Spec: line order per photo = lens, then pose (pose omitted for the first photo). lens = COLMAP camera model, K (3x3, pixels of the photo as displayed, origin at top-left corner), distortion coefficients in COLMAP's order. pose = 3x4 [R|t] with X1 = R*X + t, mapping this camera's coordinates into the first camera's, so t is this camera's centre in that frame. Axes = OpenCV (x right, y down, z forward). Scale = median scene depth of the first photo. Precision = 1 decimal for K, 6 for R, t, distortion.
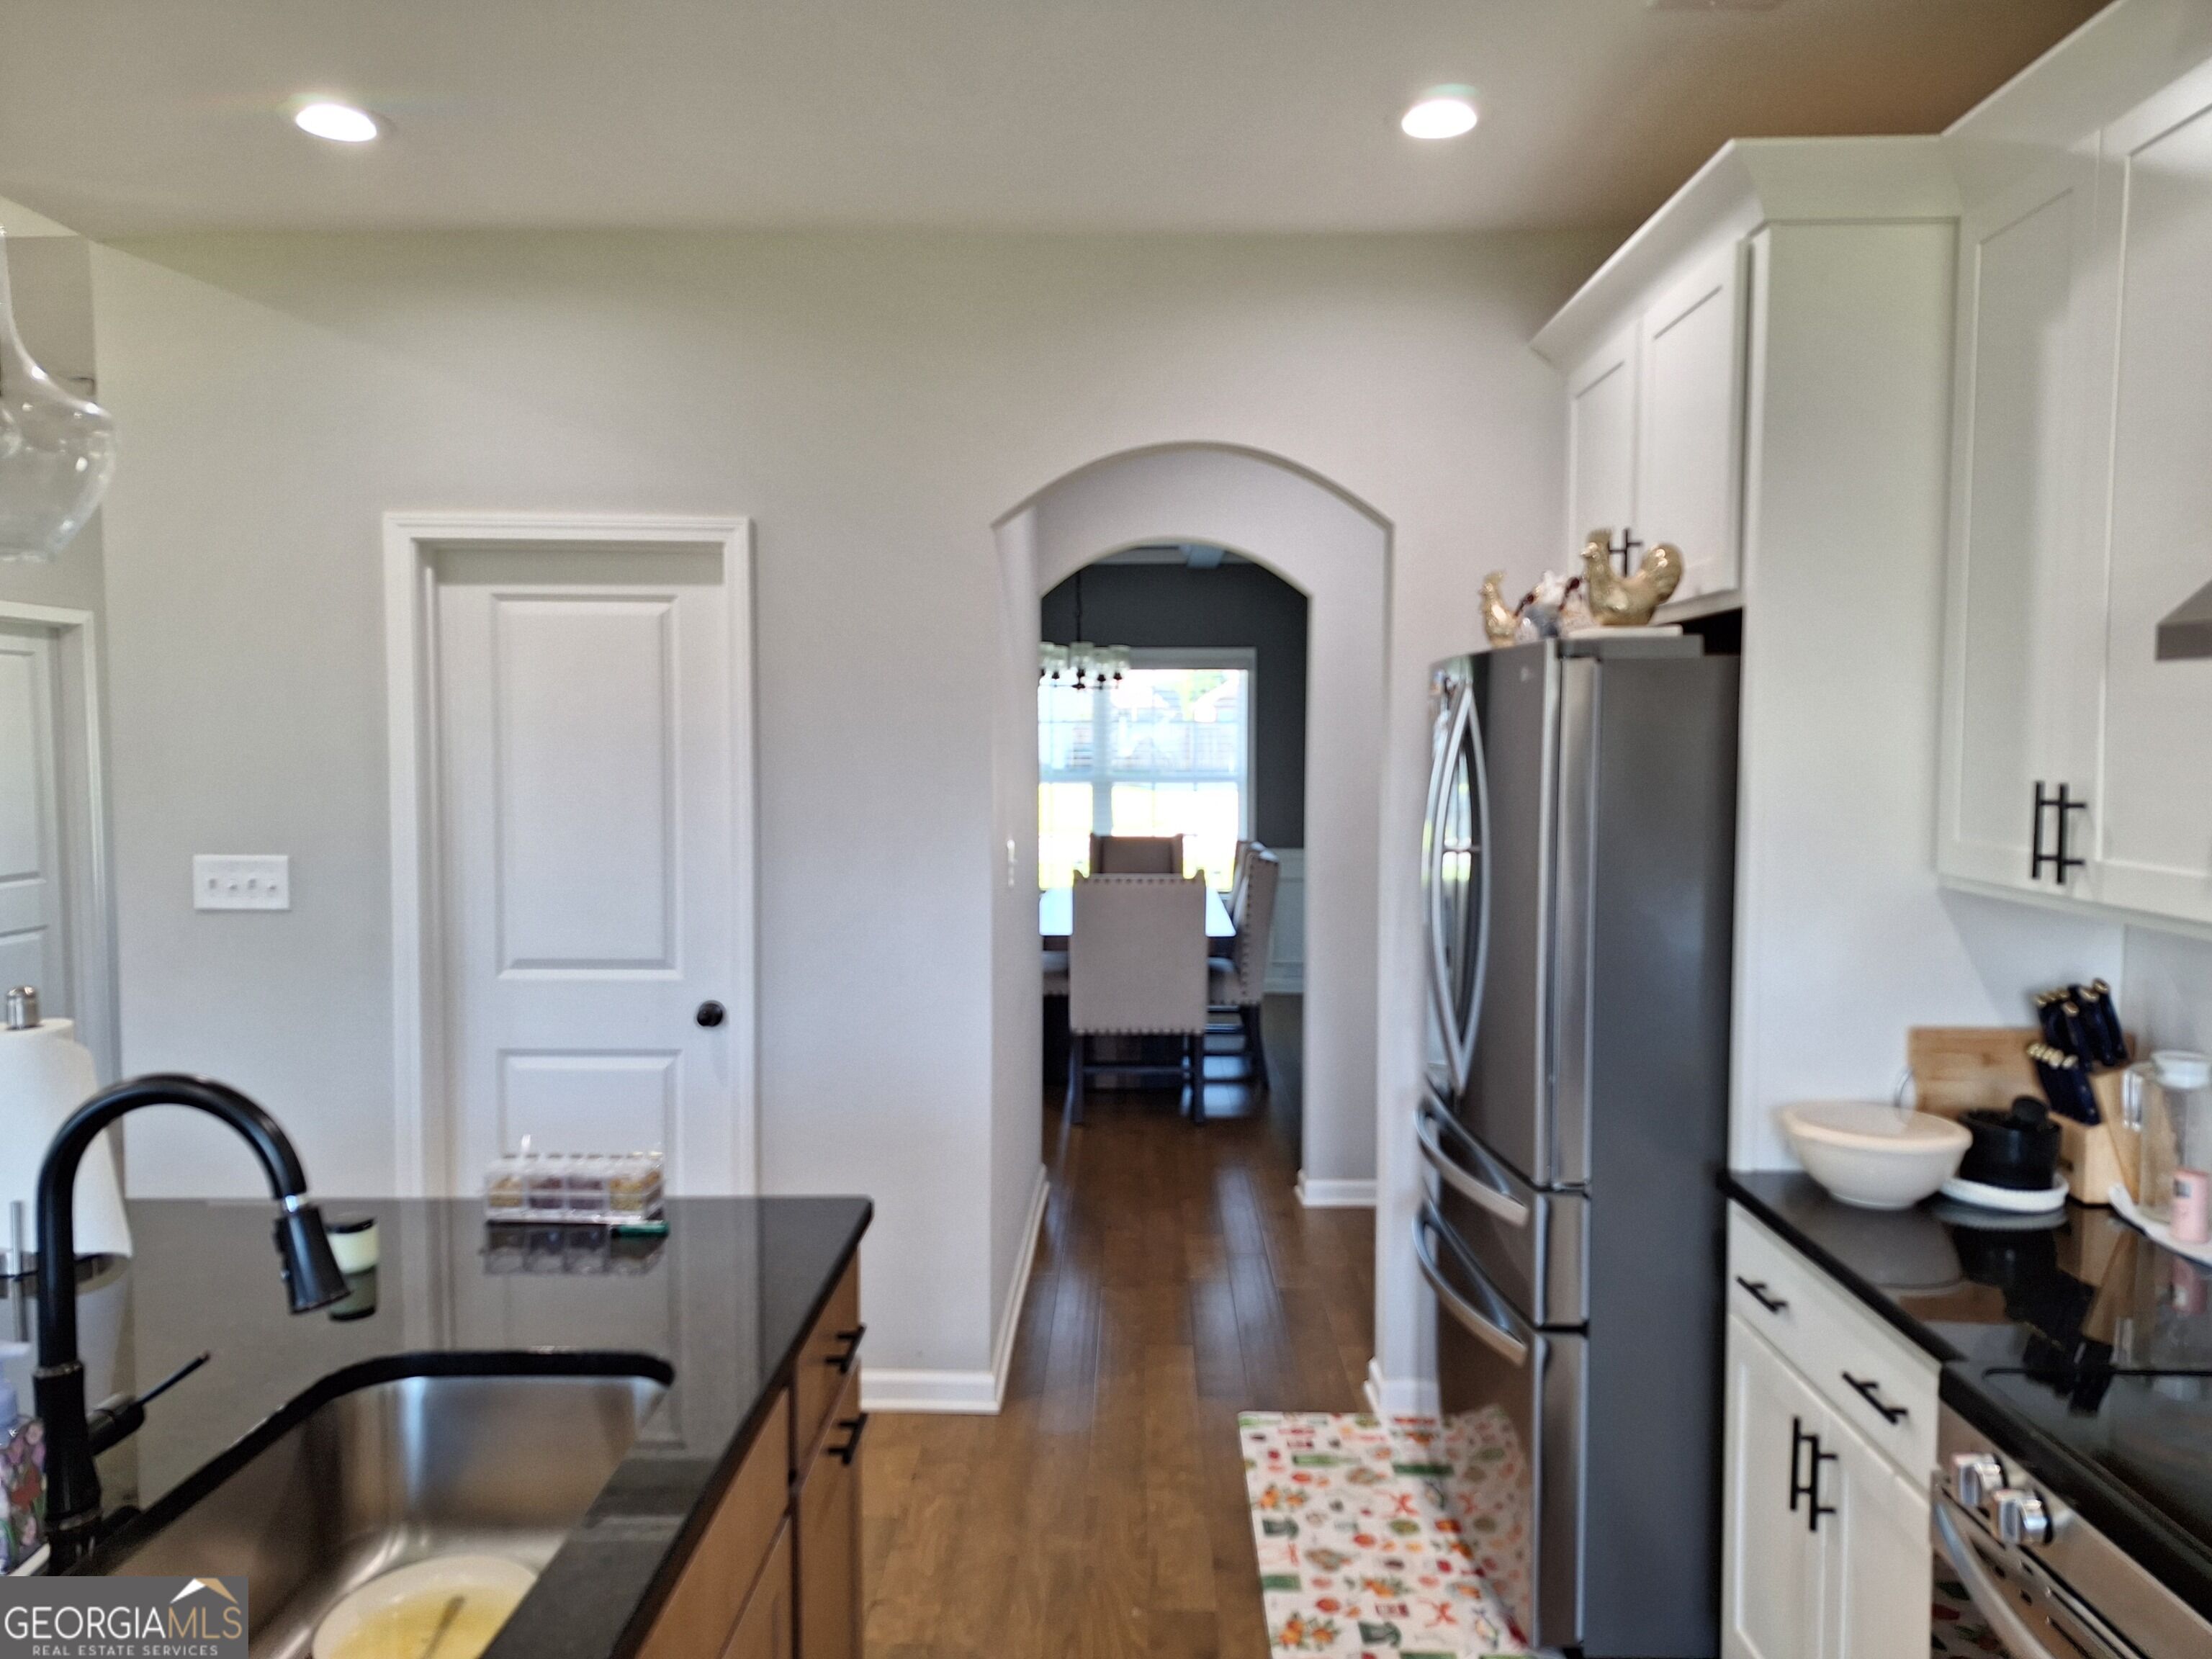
lens RADIAL K [[1552.9, 0, 1101.6], [0, 1552.9, 823.2], [0, 0, 1]] dist [0.051982, -0.035219]
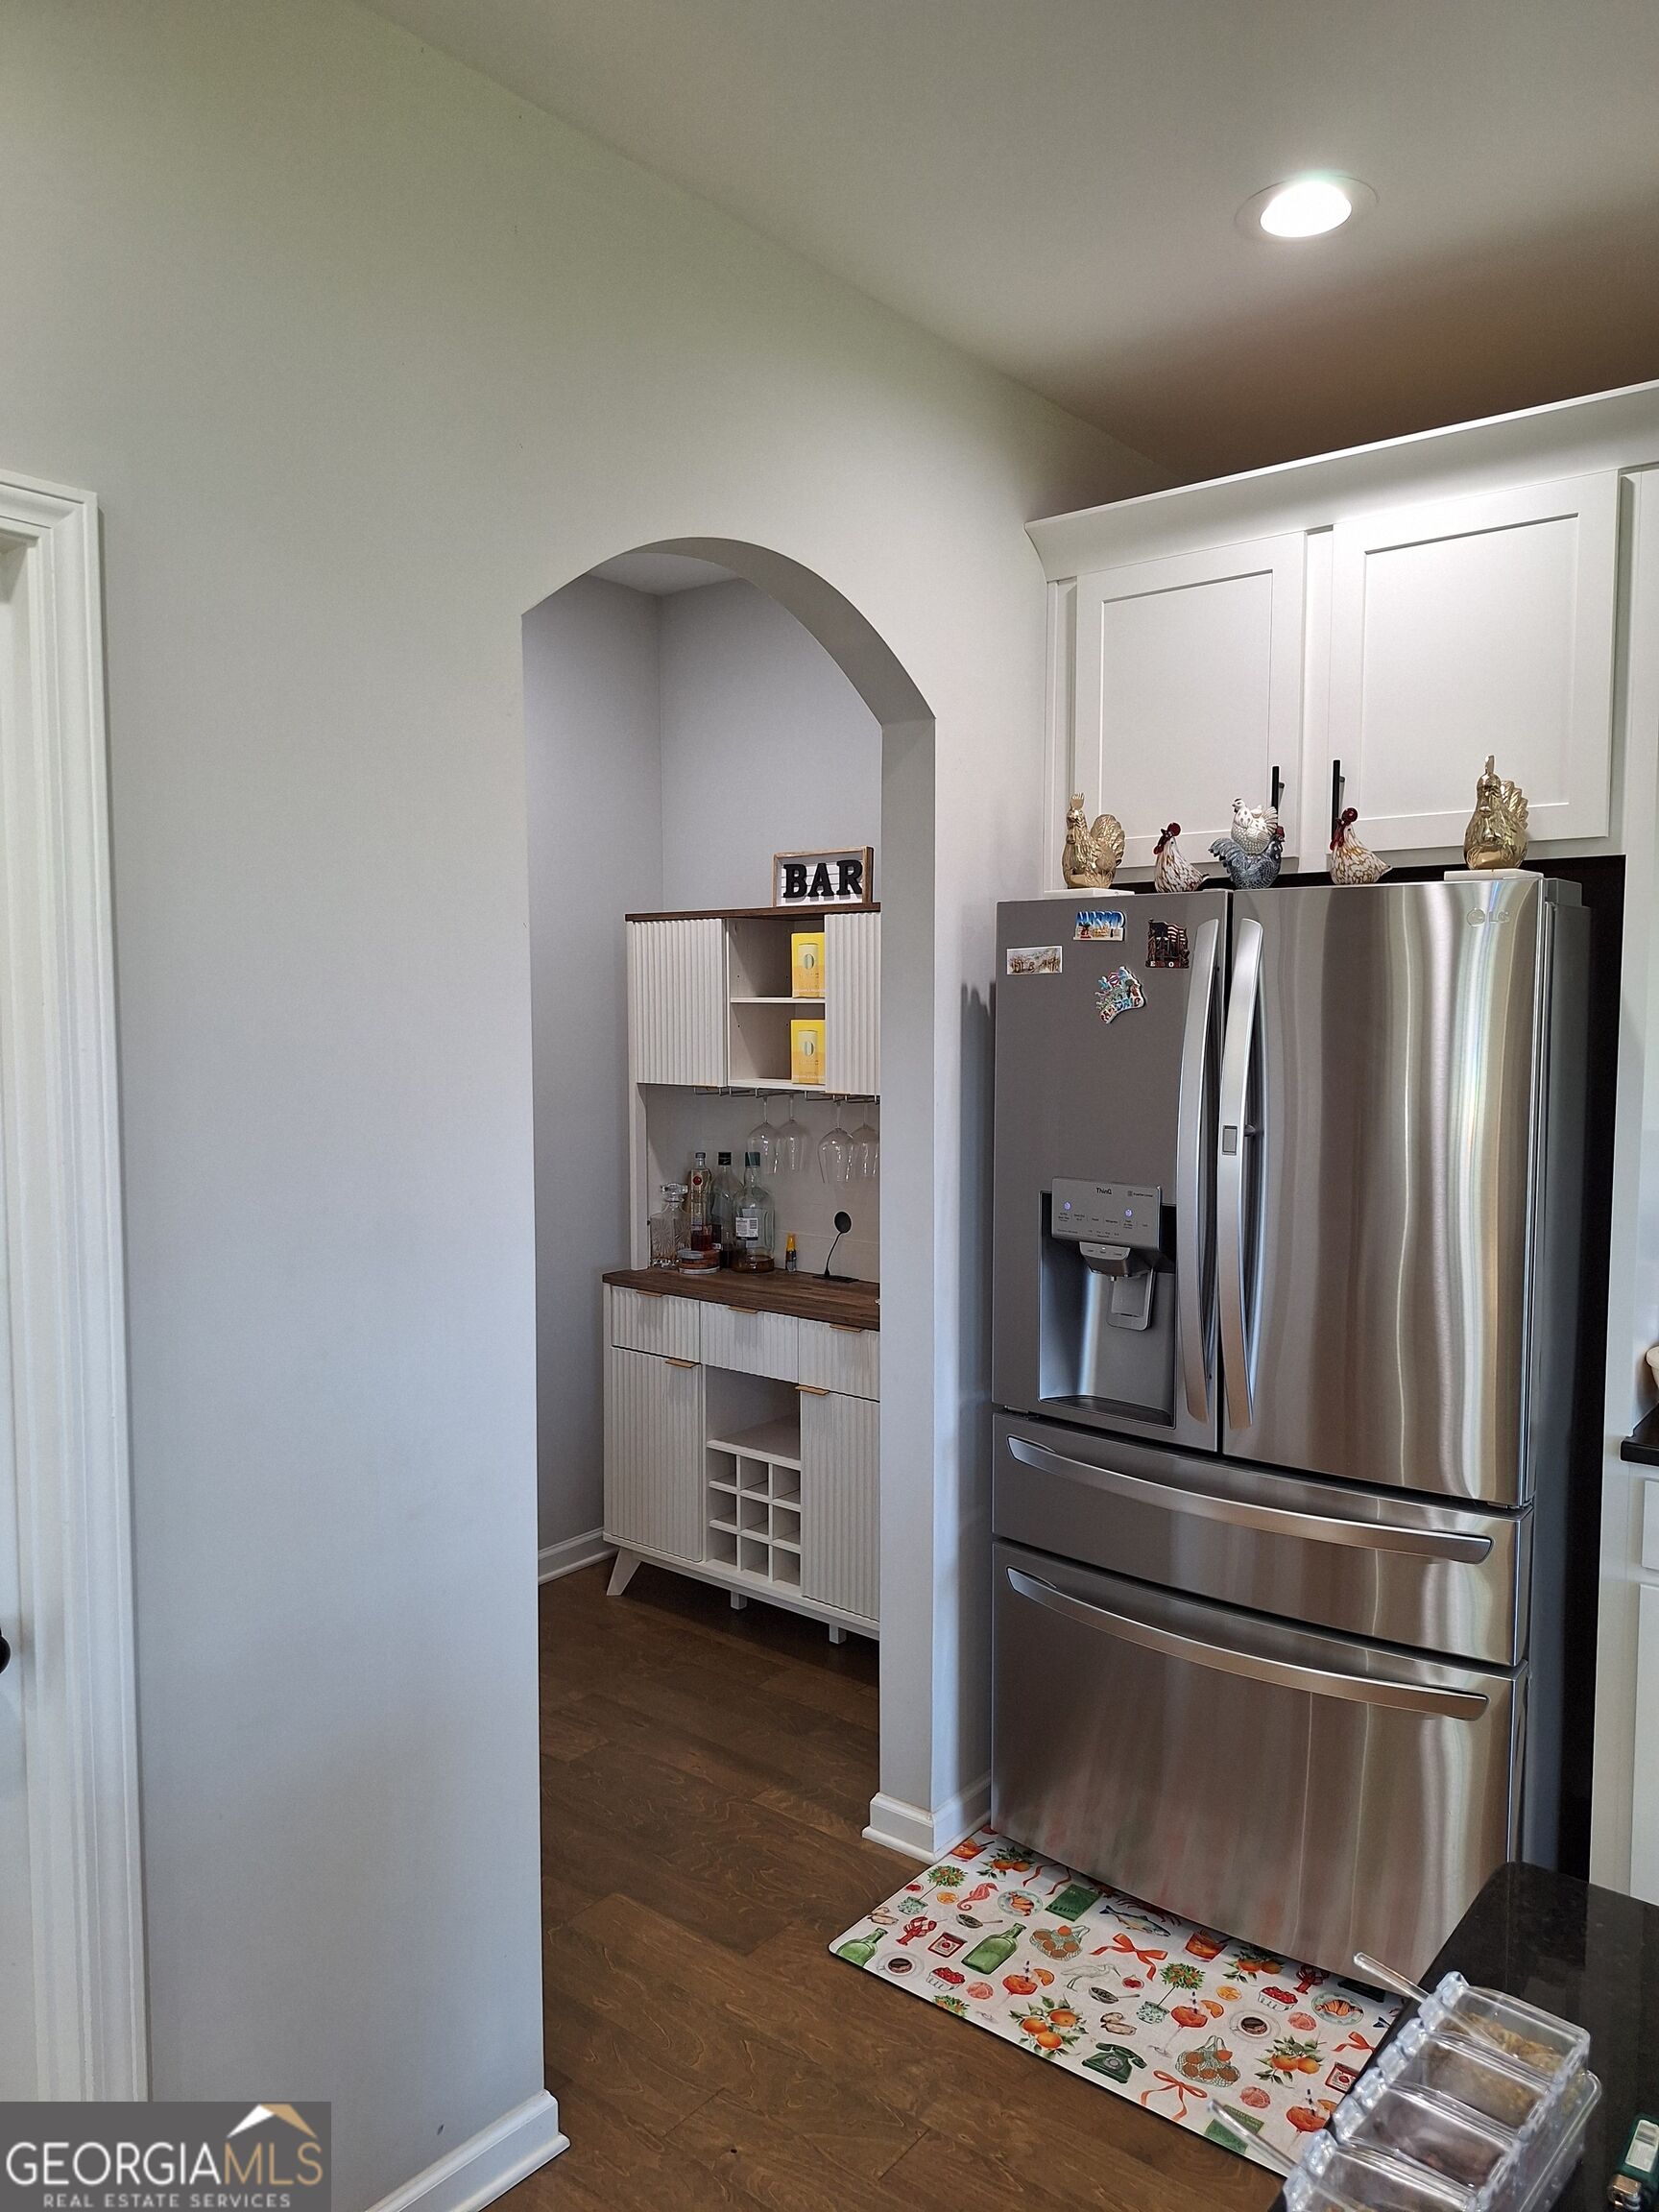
lens RADIAL K [[1552.9, 0, 836.2], [0, 1552.9, 1107.4], [0, 0, 1]] dist [0.051982, -0.035219]
pose [[0.594125, -0.055455, 0.802459, -0.531929], [0.050553, 0.998223, 0.031555, -0.030178], [-0.802782, 0.021819, 0.595873, 0.647303]]
